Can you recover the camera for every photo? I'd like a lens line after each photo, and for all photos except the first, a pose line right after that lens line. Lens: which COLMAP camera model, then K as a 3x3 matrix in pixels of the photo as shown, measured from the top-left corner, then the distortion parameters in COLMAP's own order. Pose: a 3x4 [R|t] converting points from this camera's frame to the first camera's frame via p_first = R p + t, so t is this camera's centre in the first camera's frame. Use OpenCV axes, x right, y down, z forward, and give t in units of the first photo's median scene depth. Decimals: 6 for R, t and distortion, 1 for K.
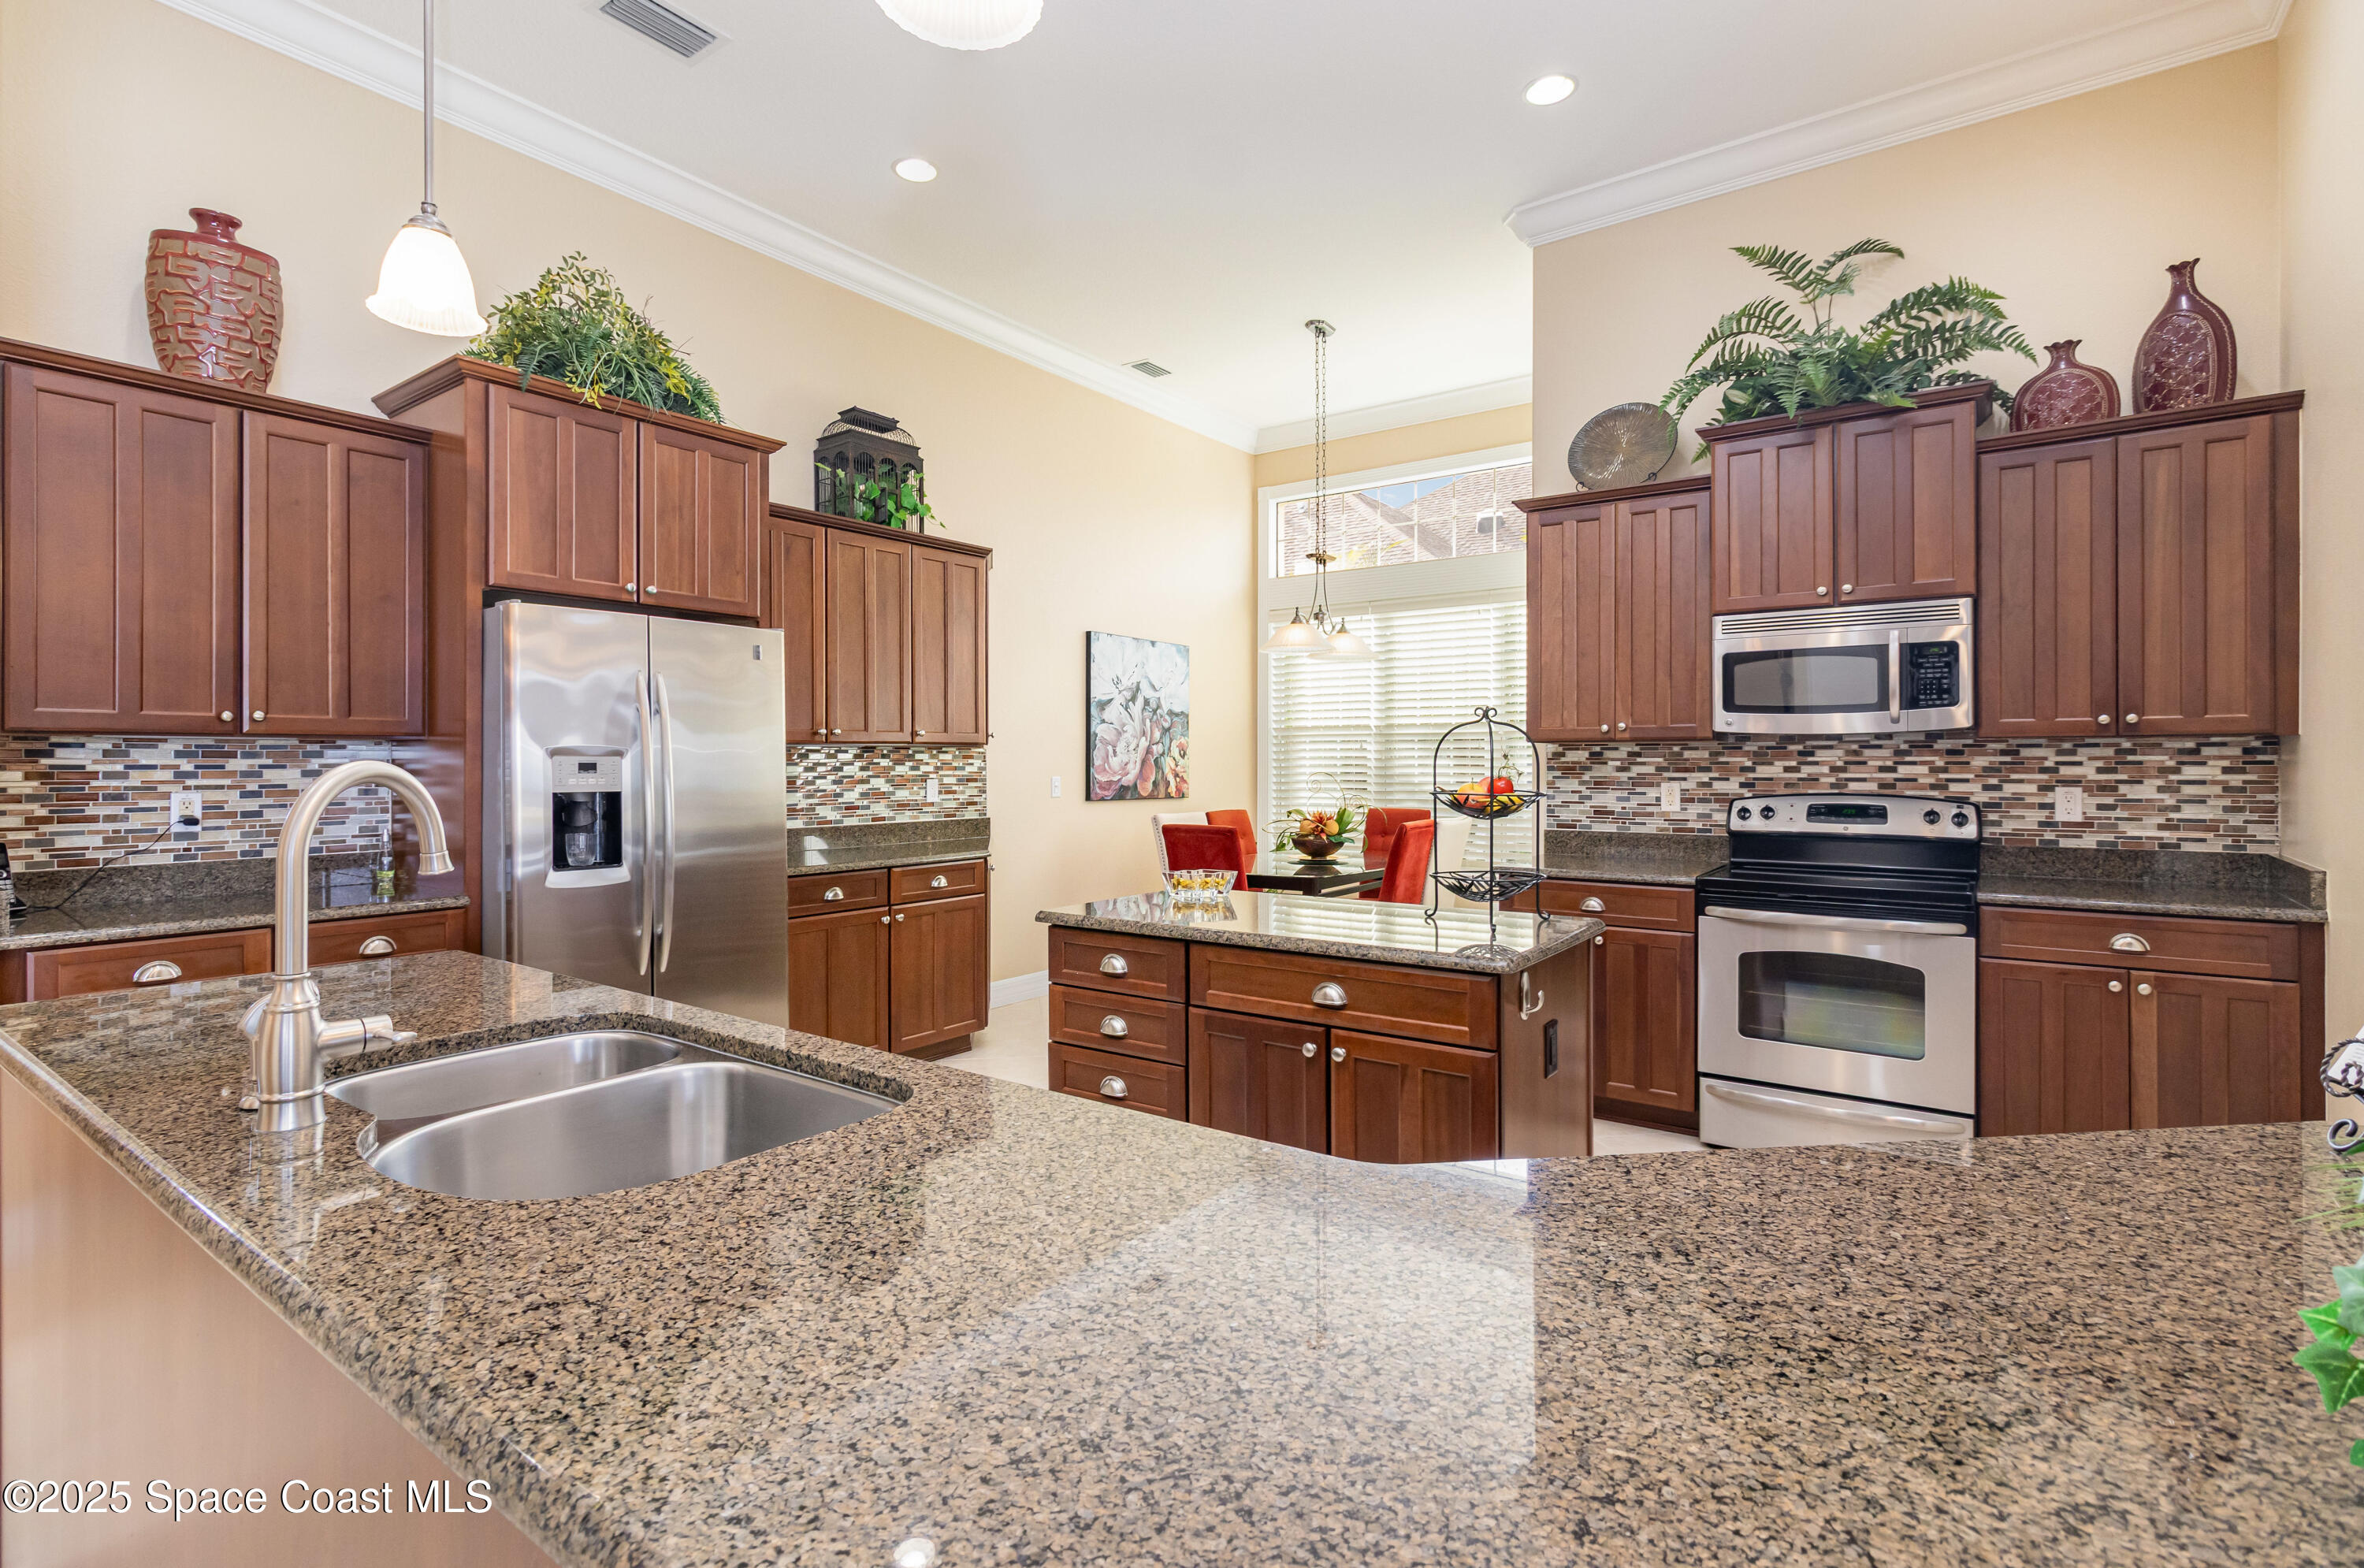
lens RADIAL K [[1106.7, 0, 1180.6], [0, 1106.7, 769.7], [0, 0, 1]] dist [0.000011, 0.000018]
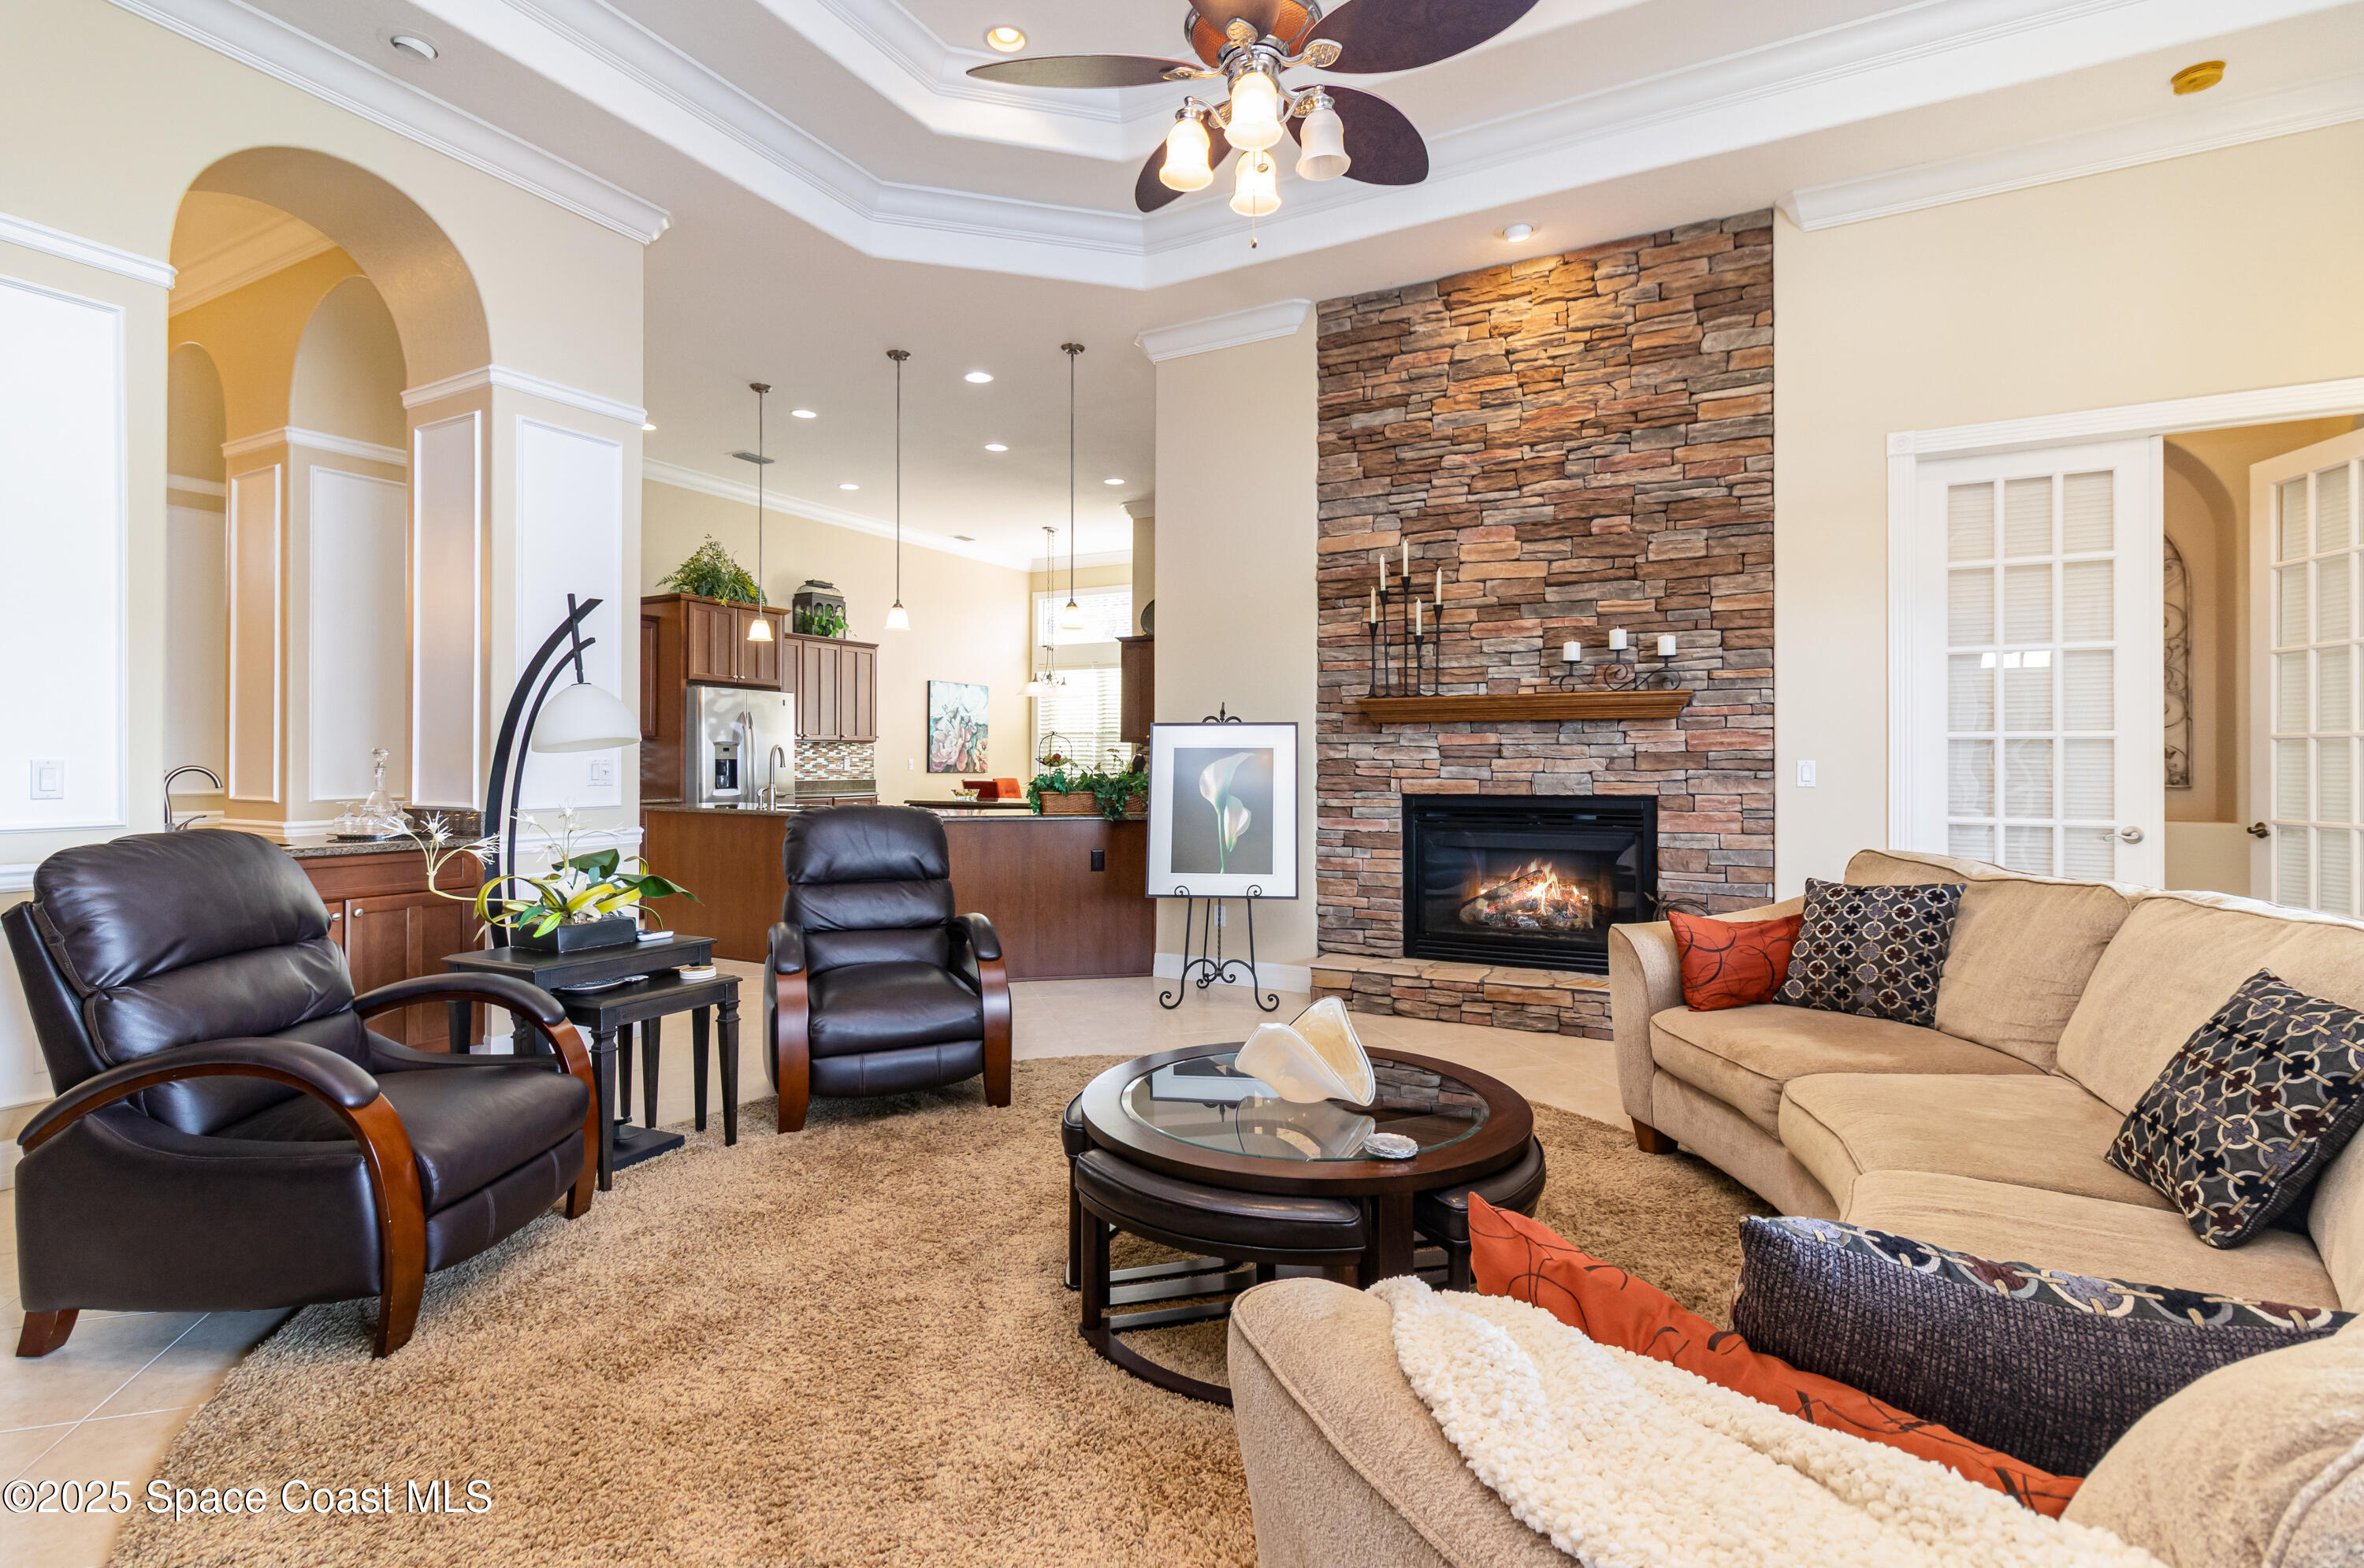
lens RADIAL K [[1106.7, 0, 1175.5], [0, 1106.7, 760.4], [0, 0, 1]] dist [0.000011, 0.000018]
pose [[0.992459, 0.005916, 0.122433, 0.110364], [-0.005054, 0.999960, -0.007348, 0.021578], [-0.122472, 0.006674, 0.992450, -0.980441]]
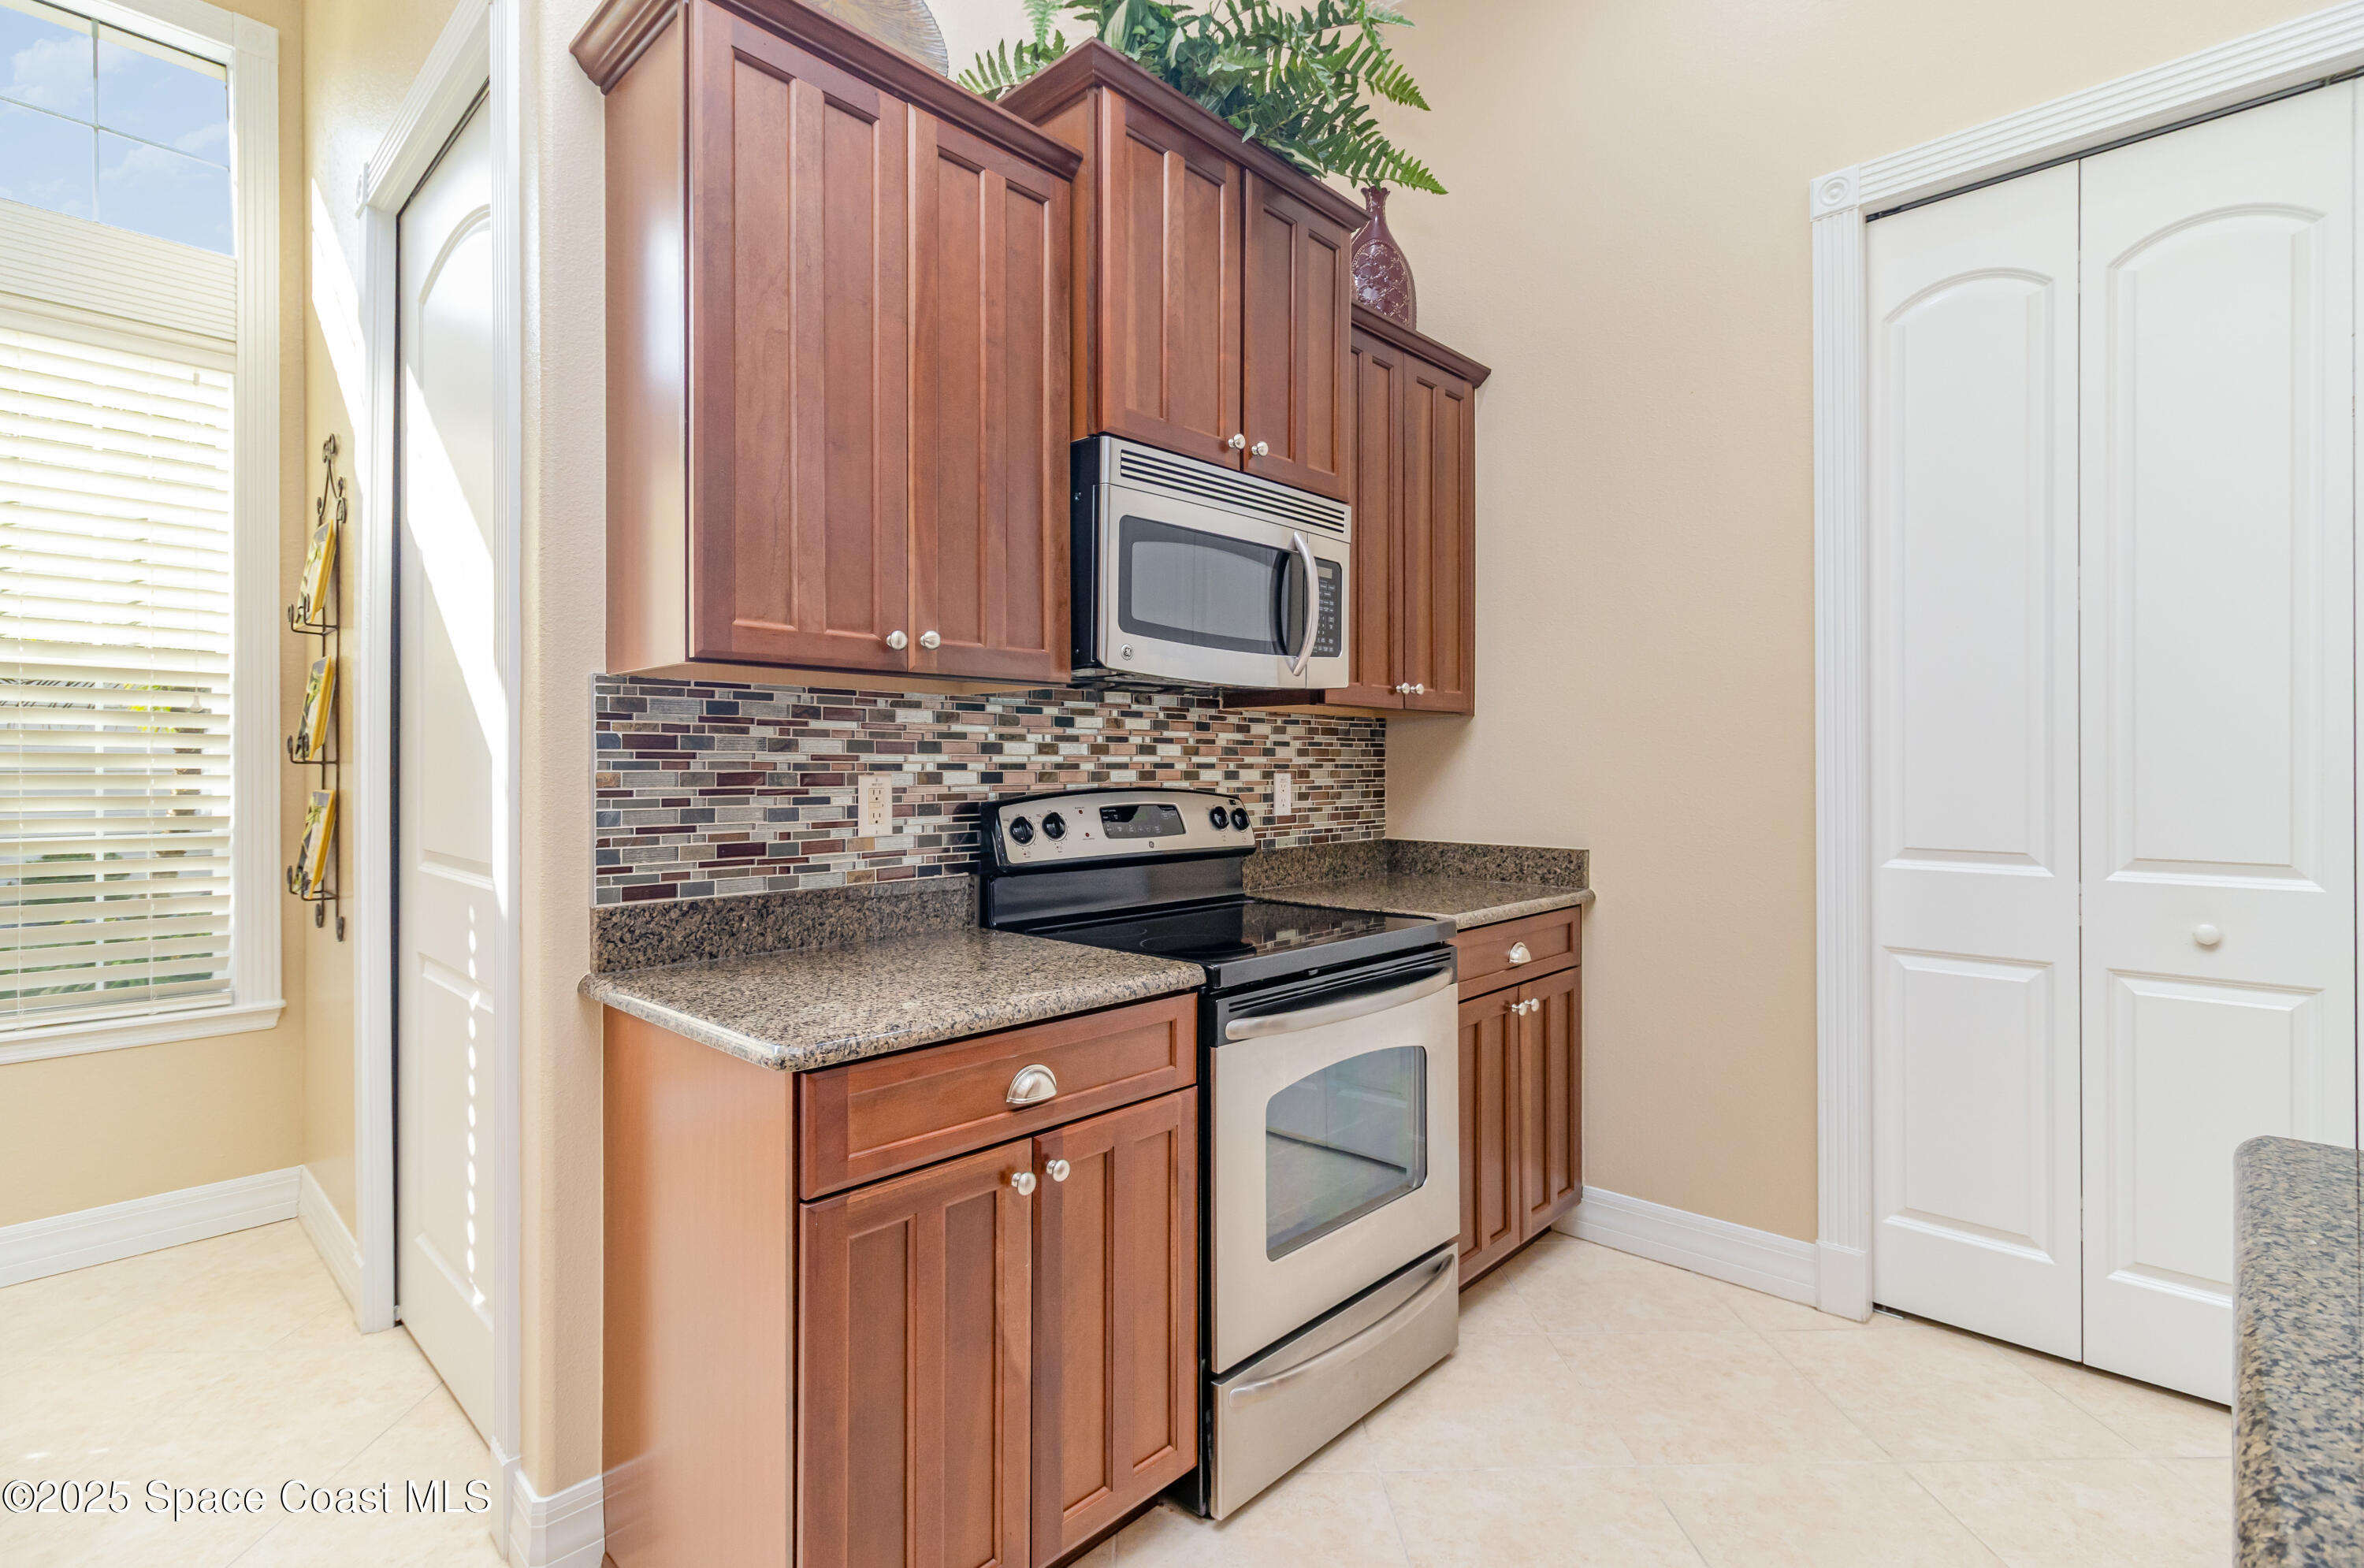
lens RADIAL K [[1106.7, 0, 1180.8], [0, 1106.7, 777.5], [0, 0, 1]] dist [0.000011, 0.000018]
pose [[0.139862, -0.006651, 0.990149, -0.005010], [0.011046, 0.999926, 0.005156, 0.012816], [-0.990109, 0.010216, 0.139925, 0.881568]]
